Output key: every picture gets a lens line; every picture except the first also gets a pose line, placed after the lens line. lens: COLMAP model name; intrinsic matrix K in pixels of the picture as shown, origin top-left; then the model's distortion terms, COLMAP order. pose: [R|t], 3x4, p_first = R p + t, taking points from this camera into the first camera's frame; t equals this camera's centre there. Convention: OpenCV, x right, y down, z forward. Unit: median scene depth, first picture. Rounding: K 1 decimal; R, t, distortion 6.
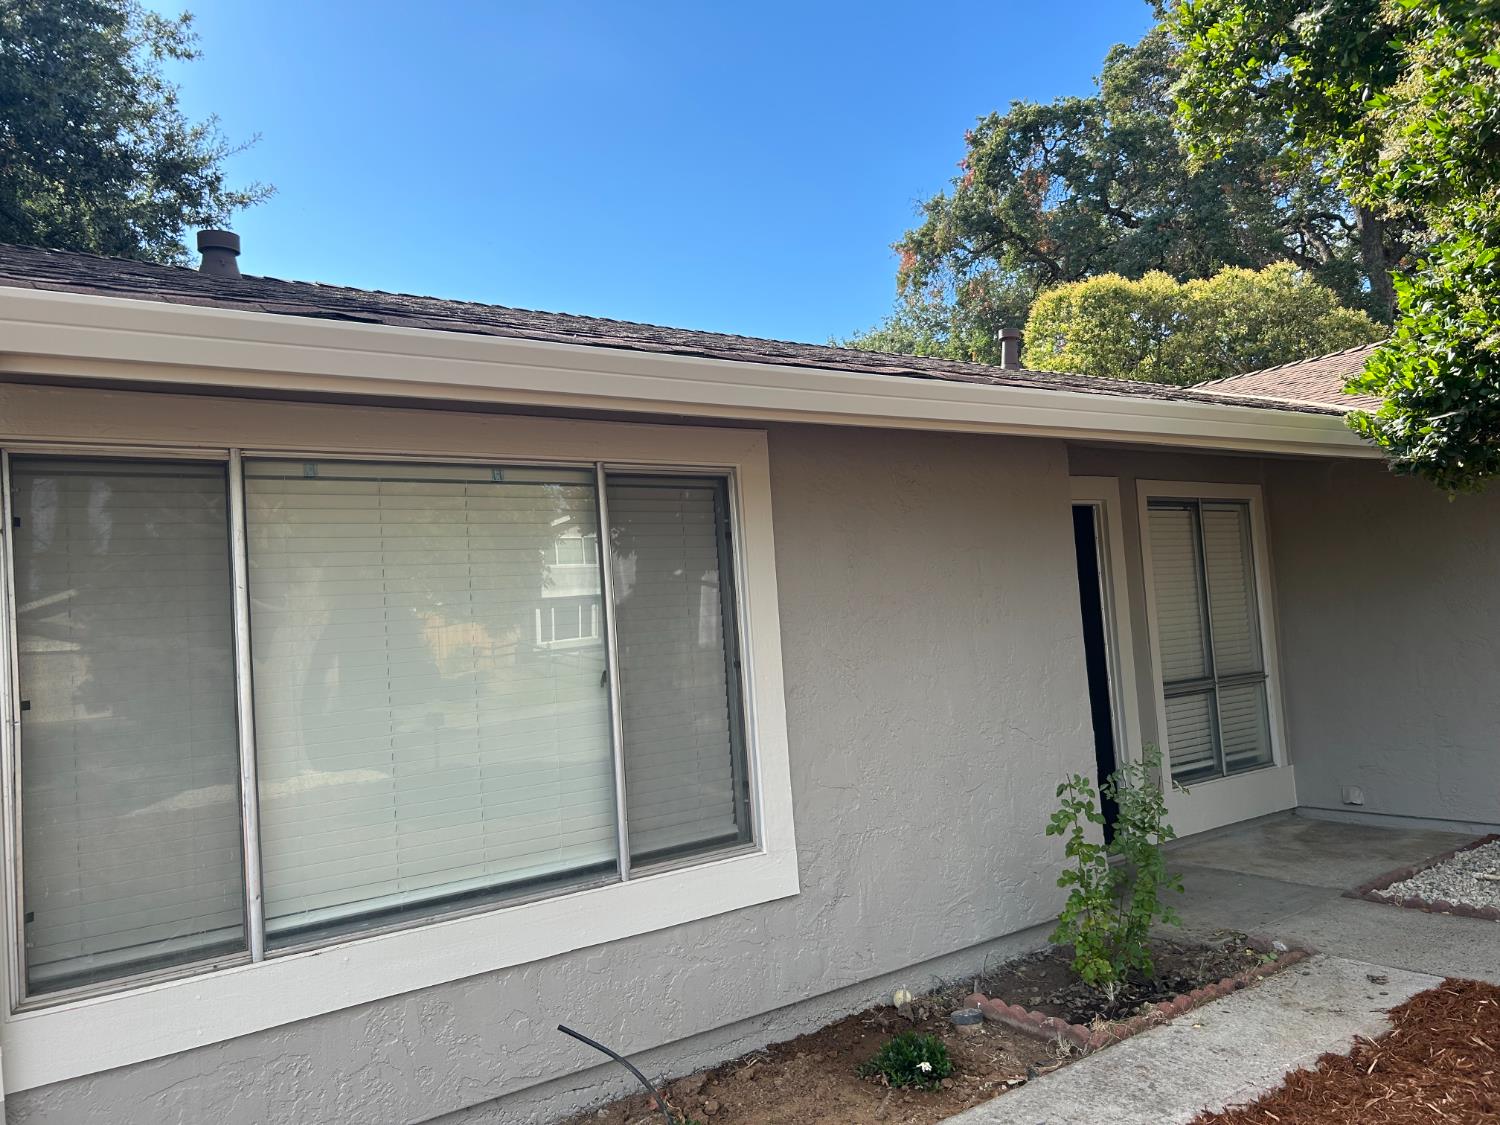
lens RADIAL K [[1129.9, 0, 744.7], [0, 1129.9, 571.6], [0, 0, 1]] dist [0.059152, -0.061931]
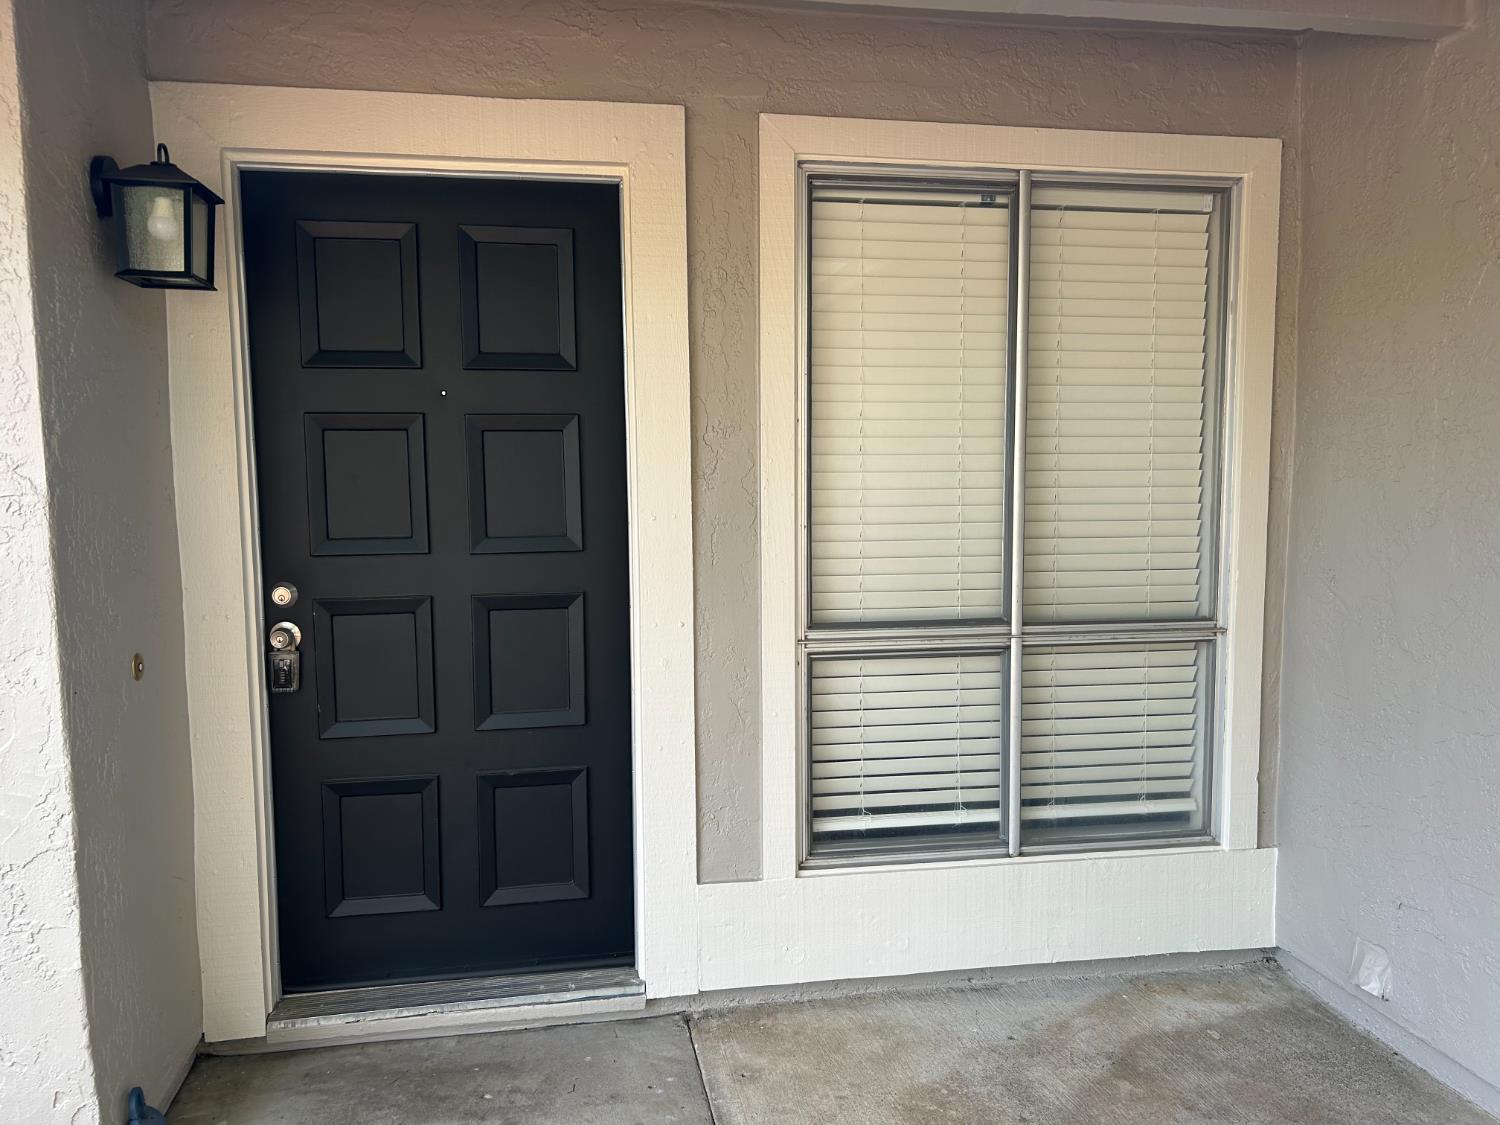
lens RADIAL K [[1129.9, 0, 752.1], [0, 1129.9, 567.0], [0, 0, 1]] dist [0.059152, -0.061931]
pose [[0.898273, 0.097778, -0.428421, 0.479517], [-0.028931, 0.985975, 0.164367, 0.007815], [0.438484, -0.135252, 0.888504, 0.569787]]
